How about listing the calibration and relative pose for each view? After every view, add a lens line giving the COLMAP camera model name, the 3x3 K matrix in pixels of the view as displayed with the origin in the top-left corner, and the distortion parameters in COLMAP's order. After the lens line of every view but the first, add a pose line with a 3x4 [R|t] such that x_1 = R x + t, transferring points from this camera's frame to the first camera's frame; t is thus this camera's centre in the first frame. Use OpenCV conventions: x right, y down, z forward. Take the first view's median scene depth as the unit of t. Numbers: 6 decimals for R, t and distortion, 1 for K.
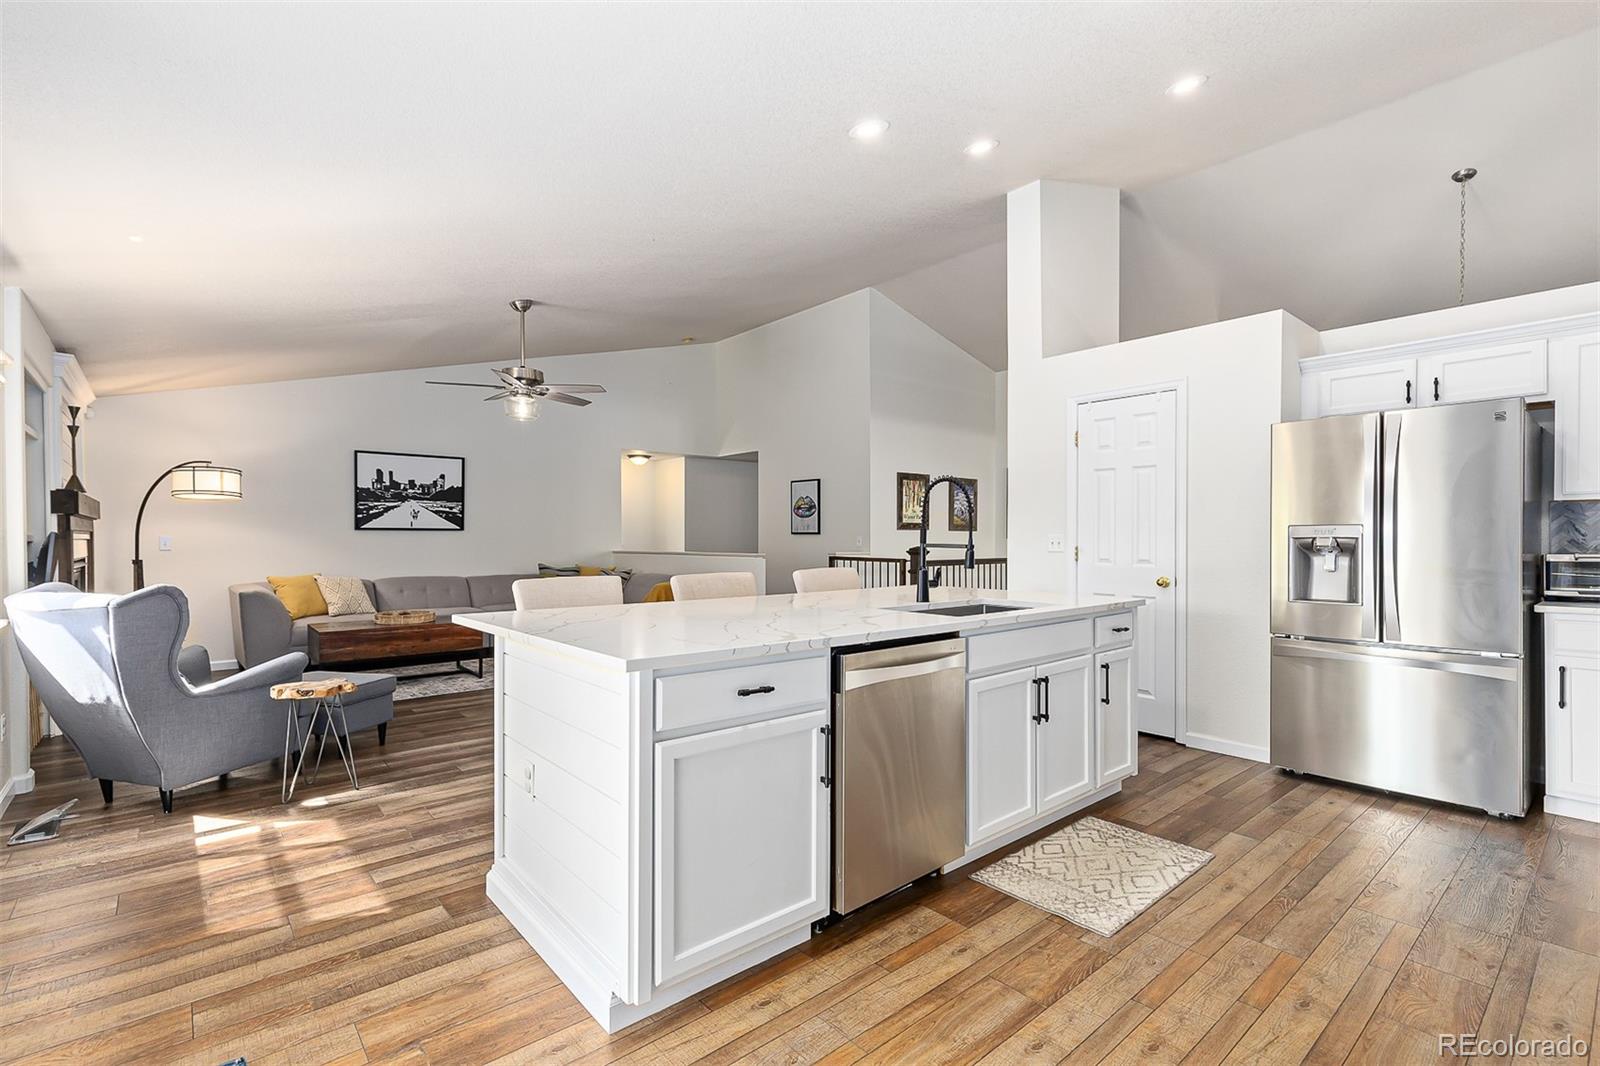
lens RADIAL K [[726.4, 0, 793.0], [0, 726.4, 545.8], [0, 0, 1]] dist [0.013434, -0.003236]
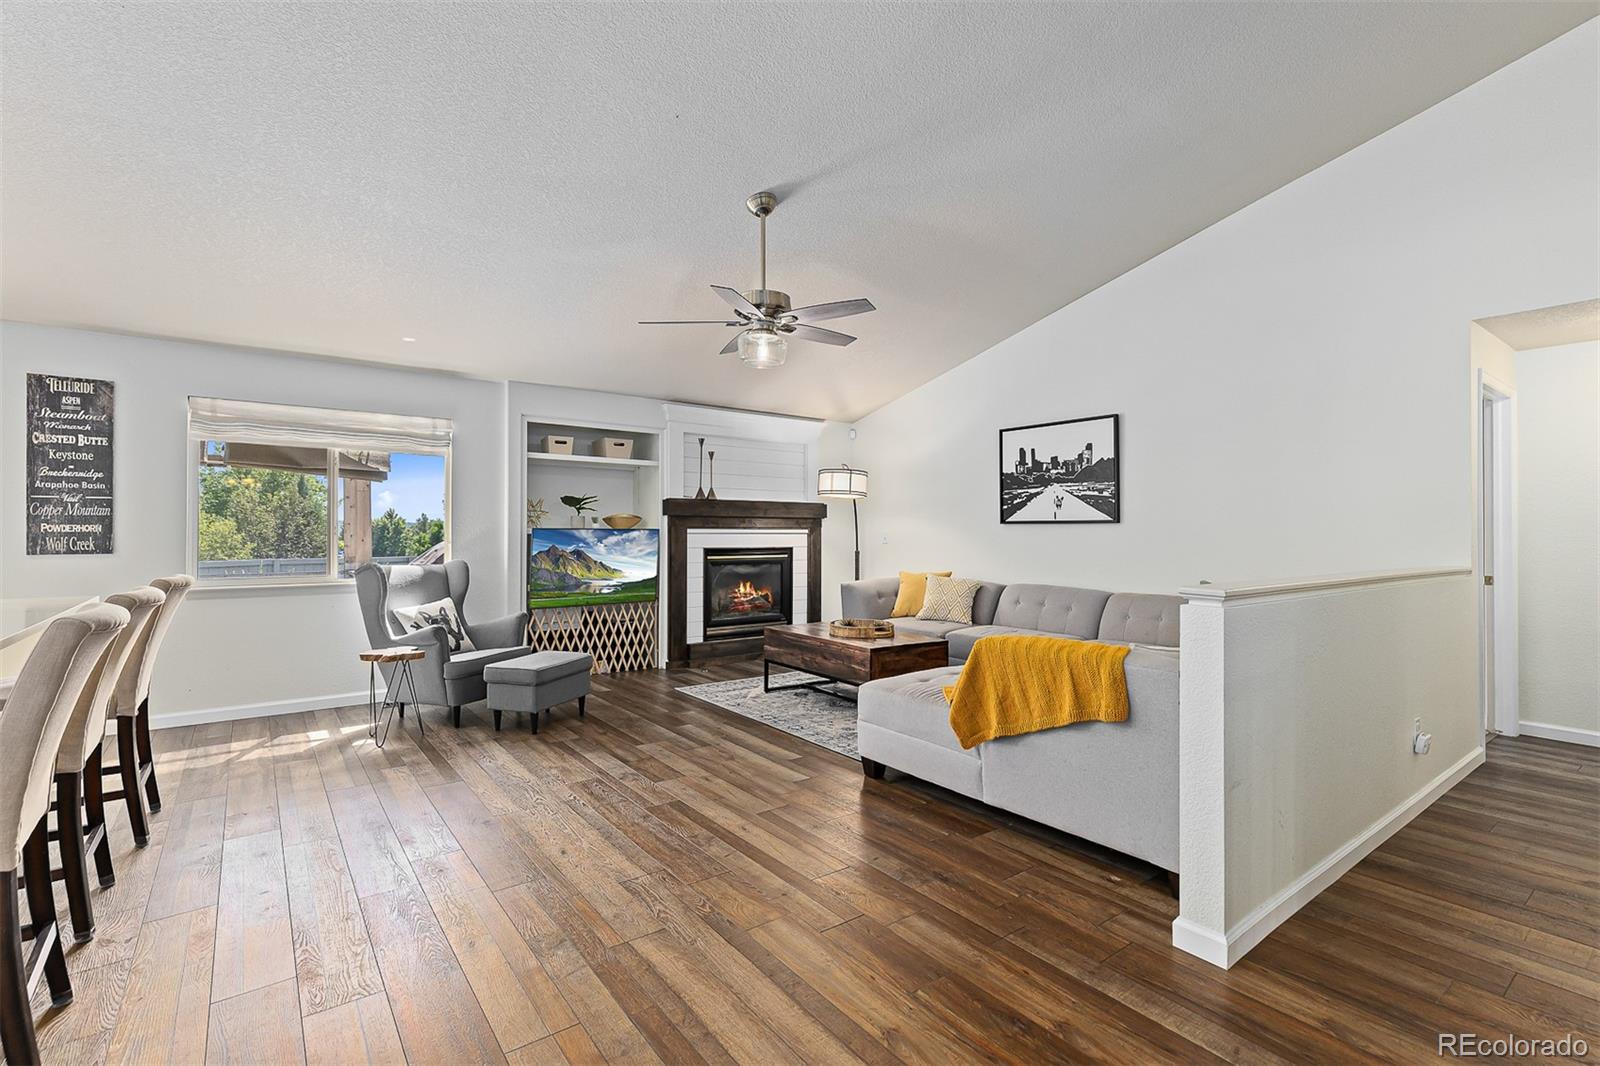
lens RADIAL K [[726.4, 0, 798.5], [0, 726.4, 526.3], [0, 0, 1]] dist [0.013434, -0.003236]
pose [[-0.057138, -0.007660, -0.998337, 0.291630], [-0.013329, 0.999887, -0.006909, -0.011883], [0.998277, 0.012912, -0.057233, 0.942988]]
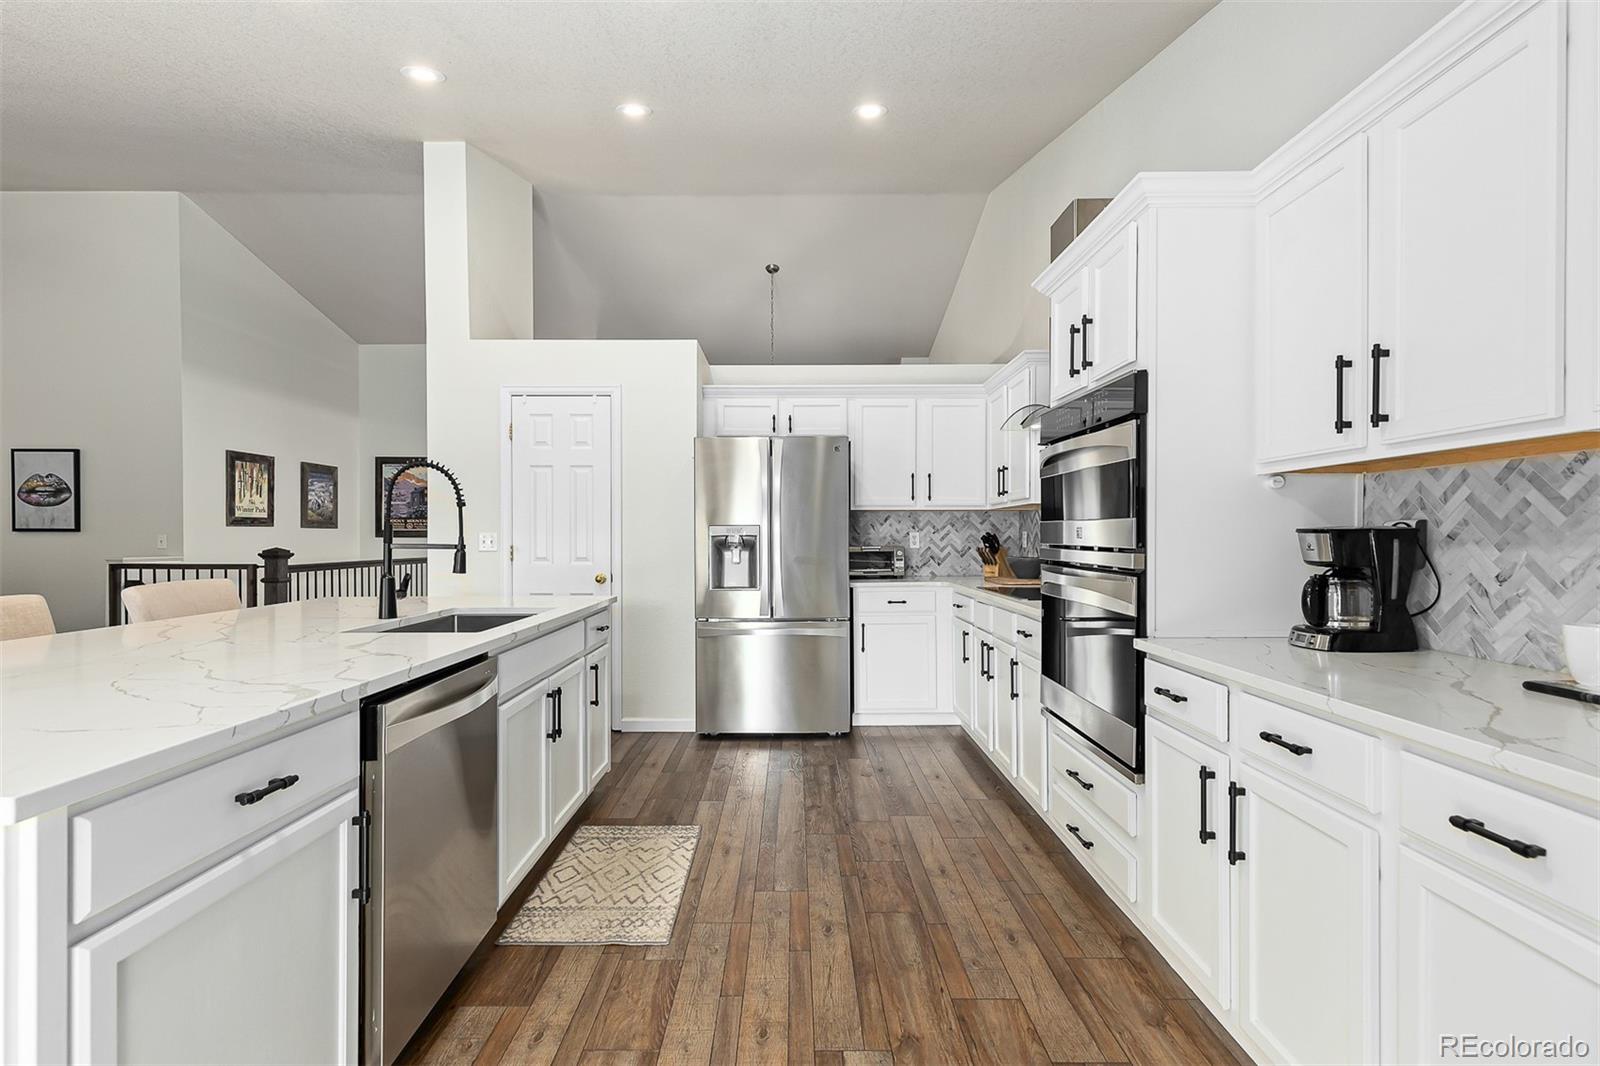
lens RADIAL K [[726.4, 0, 790.8], [0, 726.4, 537.5], [0, 0, 1]] dist [0.013434, -0.003236]
pose [[0.650803, -0.003938, 0.759236, -0.068058], [0.010633, 0.999936, -0.003928, -0.001150], [-0.759172, 0.010630, 0.650804, 0.078920]]
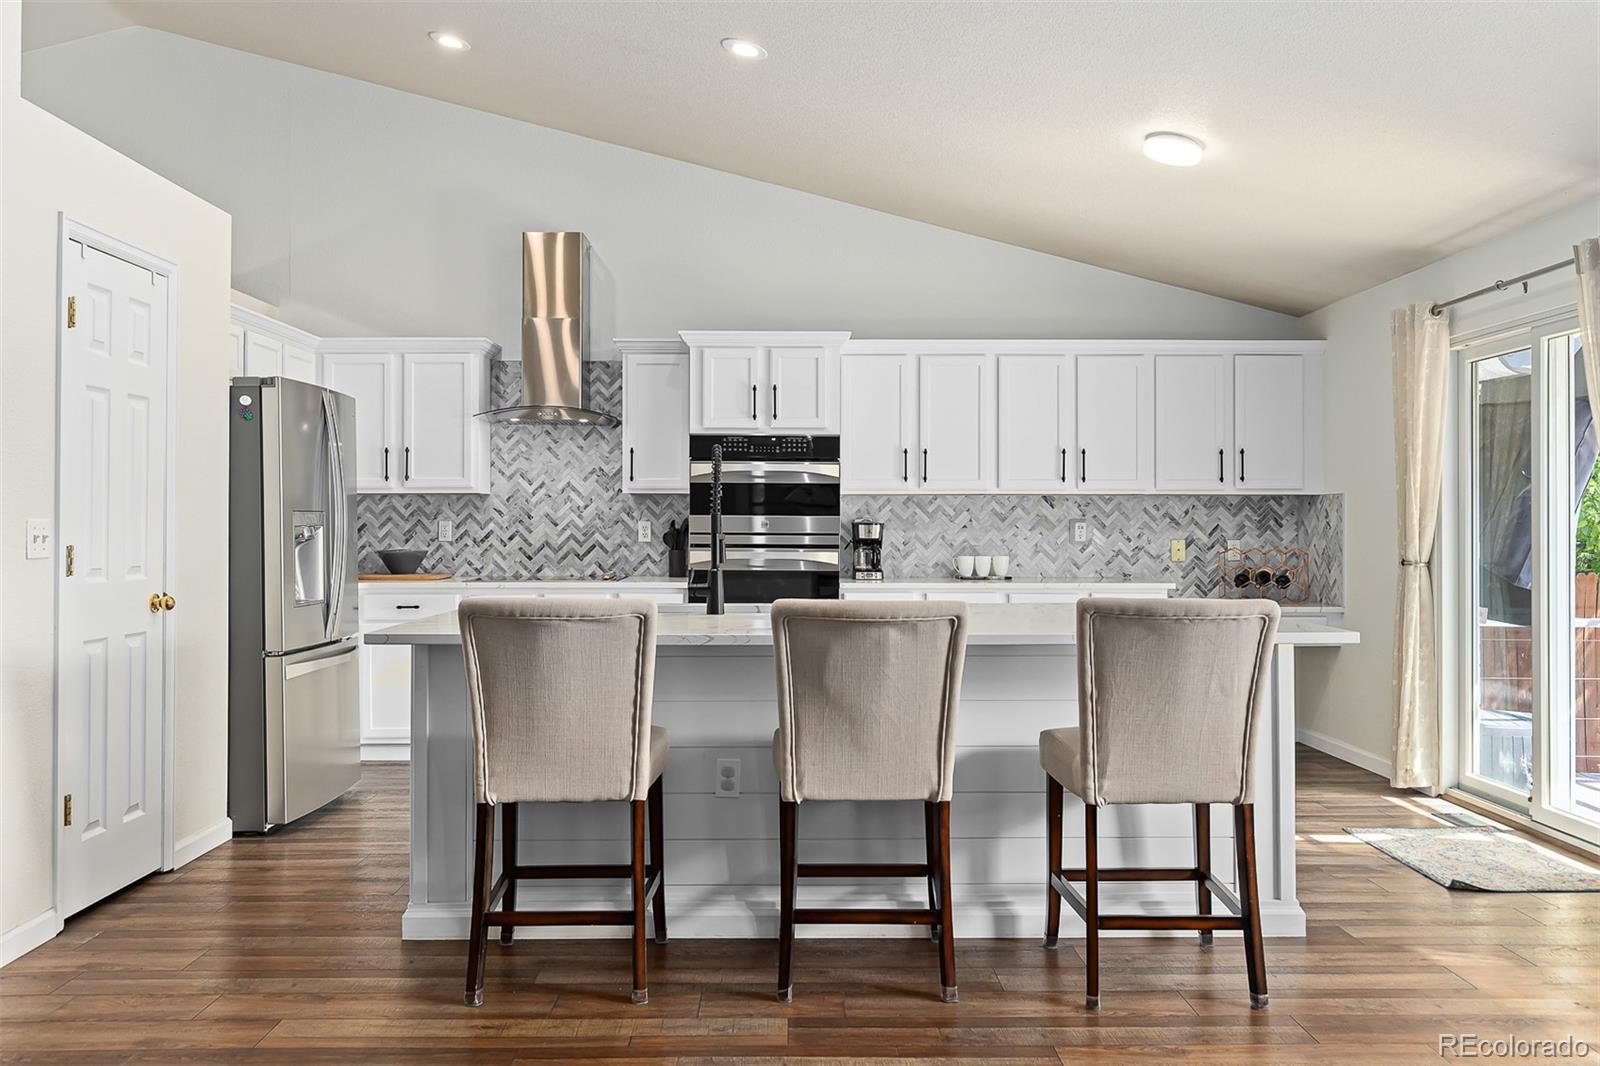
lens RADIAL K [[1304.9, 0, 791.5], [0, 1304.9, 513.8], [0, 0, 1]] dist [0.006000, 0.000606]
pose [[-0.765430, 0.006131, 0.643490, -0.366048], [0.007746, 0.999970, -0.000313, -0.011375], [-0.643473, 0.004745, -0.765455, 0.990236]]
